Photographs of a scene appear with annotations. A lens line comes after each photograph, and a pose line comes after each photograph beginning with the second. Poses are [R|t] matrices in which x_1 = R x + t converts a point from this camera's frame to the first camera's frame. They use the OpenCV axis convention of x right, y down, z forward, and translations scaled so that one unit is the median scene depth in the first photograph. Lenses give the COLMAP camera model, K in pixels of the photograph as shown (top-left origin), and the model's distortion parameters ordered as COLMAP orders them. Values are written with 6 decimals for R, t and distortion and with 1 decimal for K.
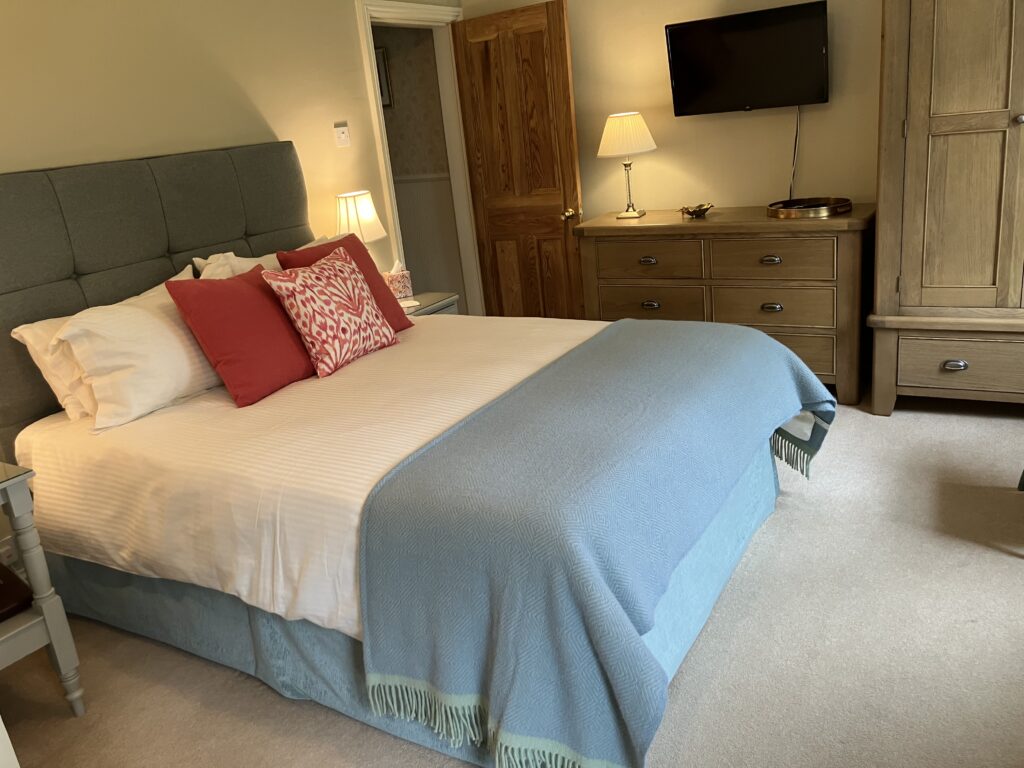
lens RADIAL K [[849.8, 0, 512.0], [0, 849.8, 384.0], [0, 0, 1]] dist [0.005423, 0.002519]
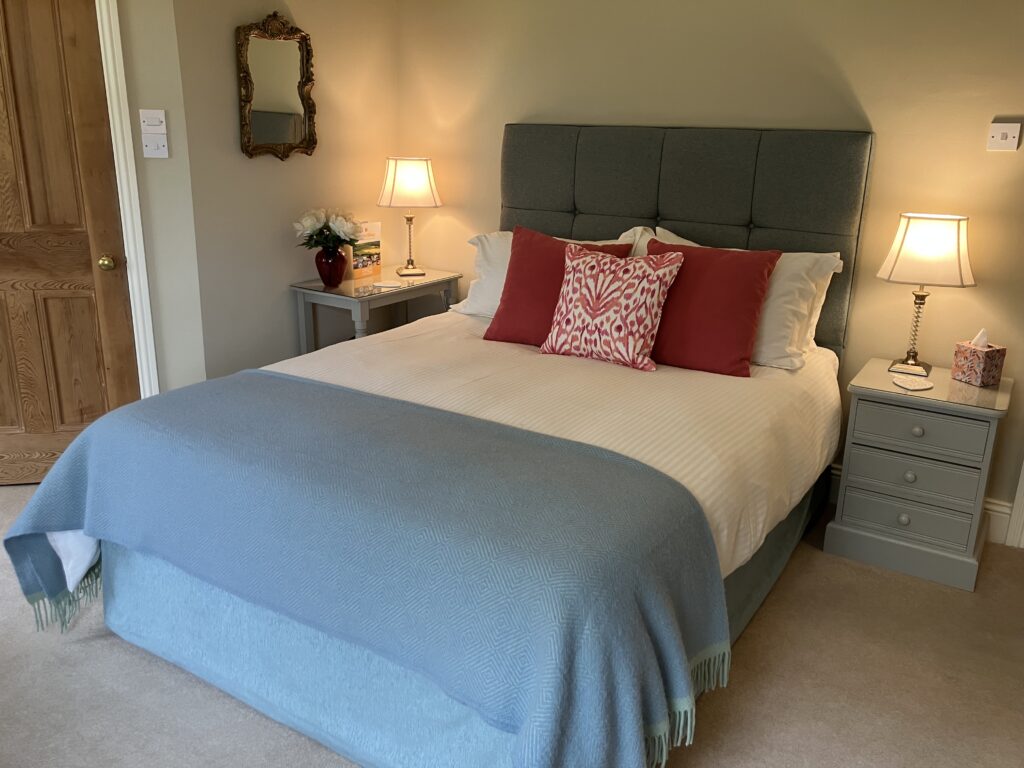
lens RADIAL K [[849.8, 0, 512.0], [0, 849.8, 384.0], [0, 0, 1]] dist [0.005423, 0.002519]
pose [[-0.050666, 0.403700, -0.913487, 0.734422], [-0.299141, 0.866534, 0.399542, -0.372917], [0.952863, 0.293504, 0.076859, 0.872638]]
